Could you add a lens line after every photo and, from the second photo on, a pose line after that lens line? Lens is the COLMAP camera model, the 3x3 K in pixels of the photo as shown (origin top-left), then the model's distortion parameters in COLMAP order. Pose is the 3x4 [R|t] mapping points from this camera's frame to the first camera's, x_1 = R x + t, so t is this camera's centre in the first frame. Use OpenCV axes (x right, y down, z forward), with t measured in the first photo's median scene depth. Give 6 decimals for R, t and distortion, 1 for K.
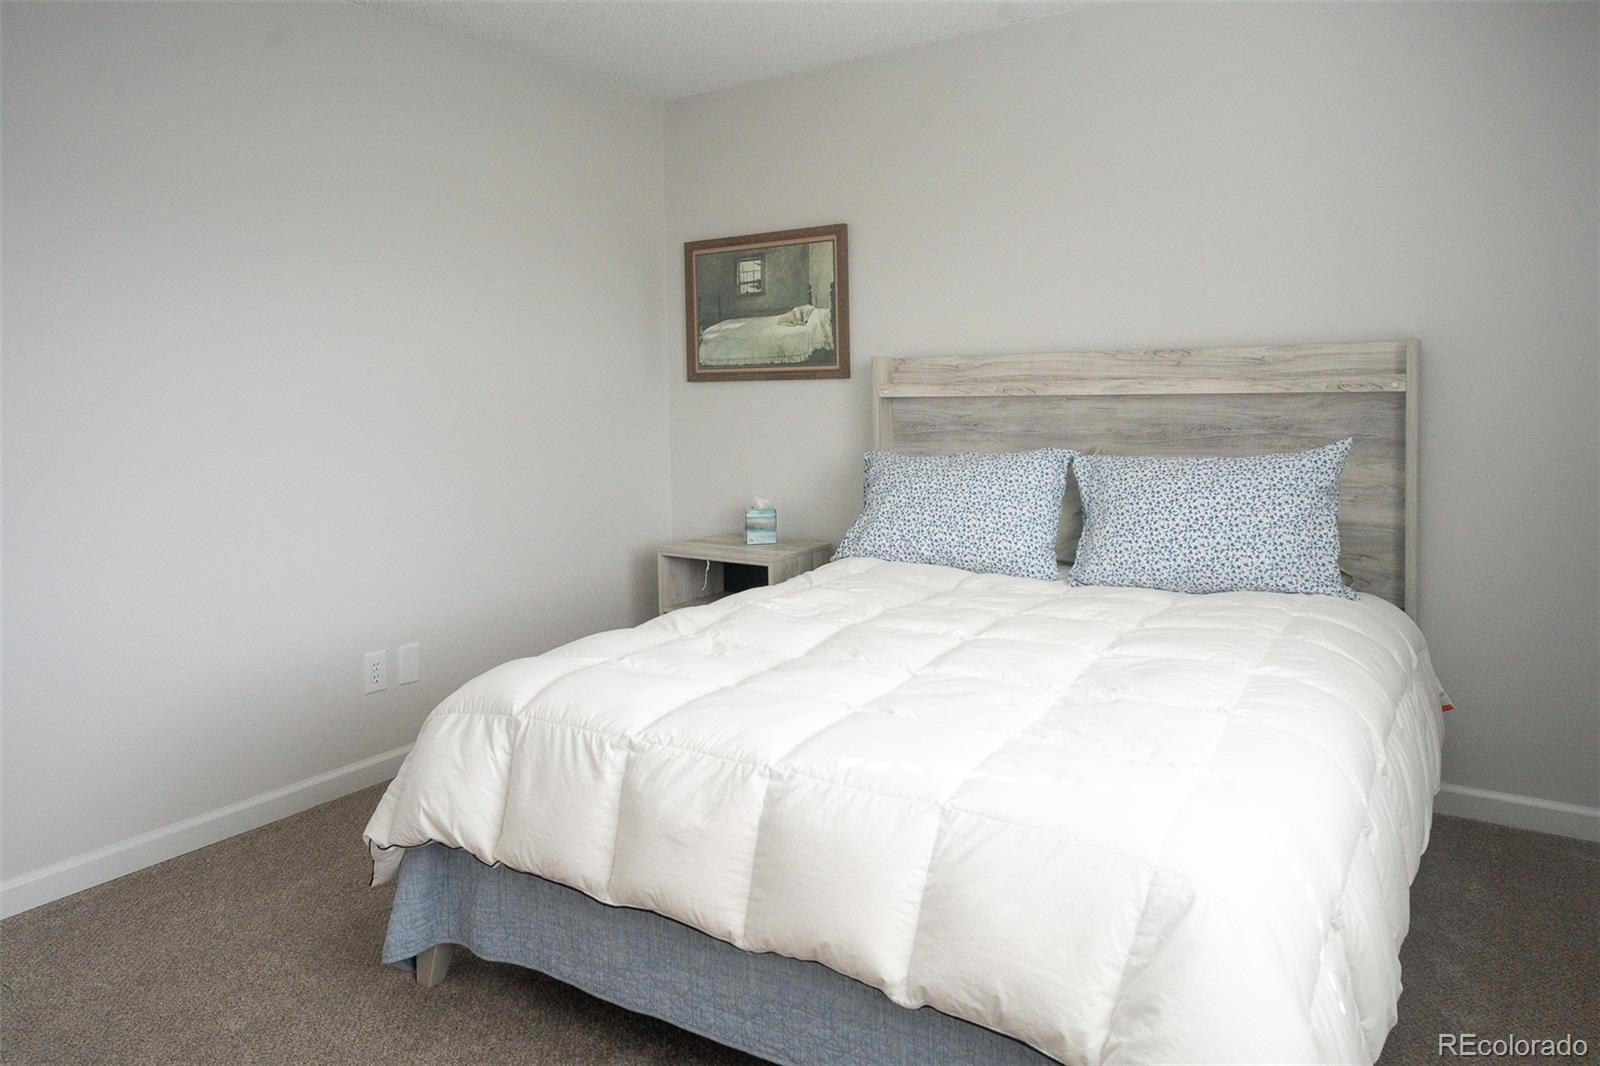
lens RADIAL K [[1147.4, 0, 805.0], [0, 1147.4, 537.5], [0, 0, 1]] dist [-0.008689, 0.016702]
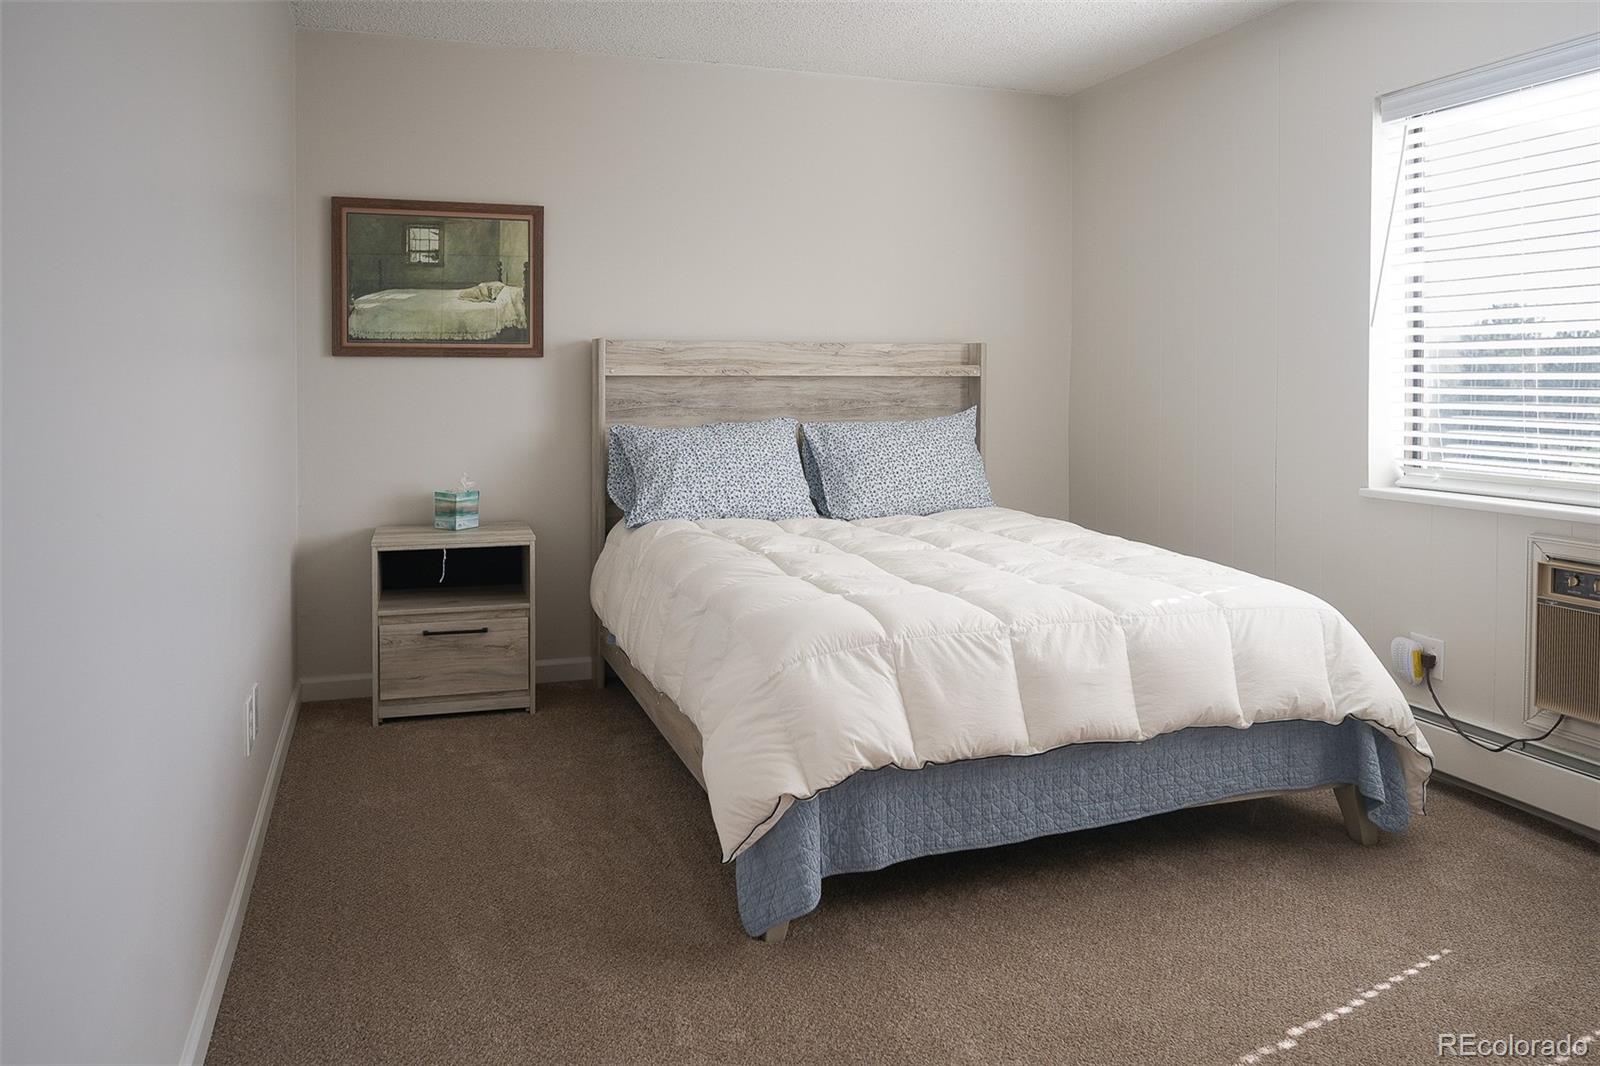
lens RADIAL K [[1147.4, 0, 806.3], [0, 1147.4, 527.7], [0, 0, 1]] dist [-0.008689, 0.016702]
pose [[0.563303, -0.087497, 0.821604, -0.680284], [0.099128, 0.994351, 0.037930, -0.003296], [-0.820282, 0.060078, 0.568795, 0.234396]]
